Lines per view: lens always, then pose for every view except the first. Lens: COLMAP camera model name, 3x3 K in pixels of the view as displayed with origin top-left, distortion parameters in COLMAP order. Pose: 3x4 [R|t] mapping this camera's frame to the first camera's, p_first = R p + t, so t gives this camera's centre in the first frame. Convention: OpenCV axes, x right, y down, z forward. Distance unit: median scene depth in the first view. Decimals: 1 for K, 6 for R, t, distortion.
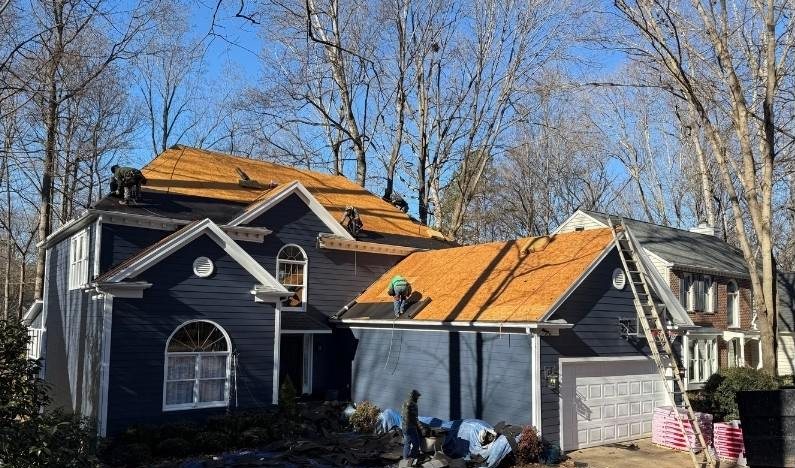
lens RADIAL K [[906.0, 0, 397.5], [0, 906.0, 234.0], [0, 0, 1]] dist [0.018797, 0.003347]
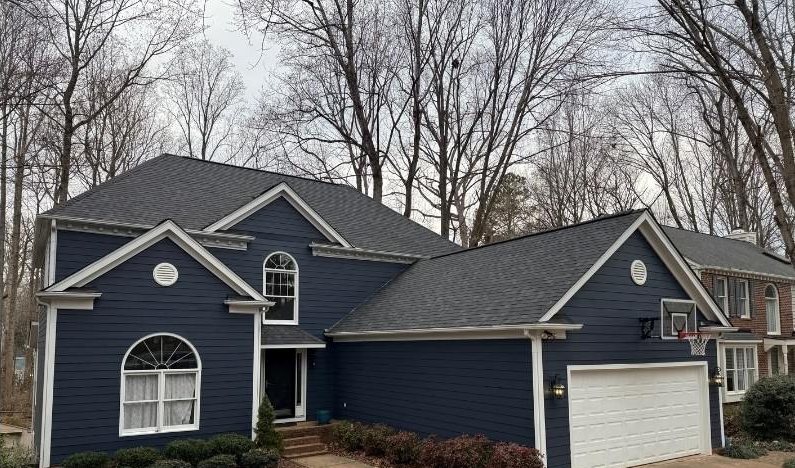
lens RADIAL K [[813.3, 0, 397.9], [0, 813.3, 264.4], [0, 0, 1]] dist [0.006442, -0.020364]
pose [[0.997017, -0.031748, -0.070352, 0.068179], [0.031145, 0.999468, -0.009645, 0.040091], [0.070621, 0.007425, 0.997476, 0.207786]]
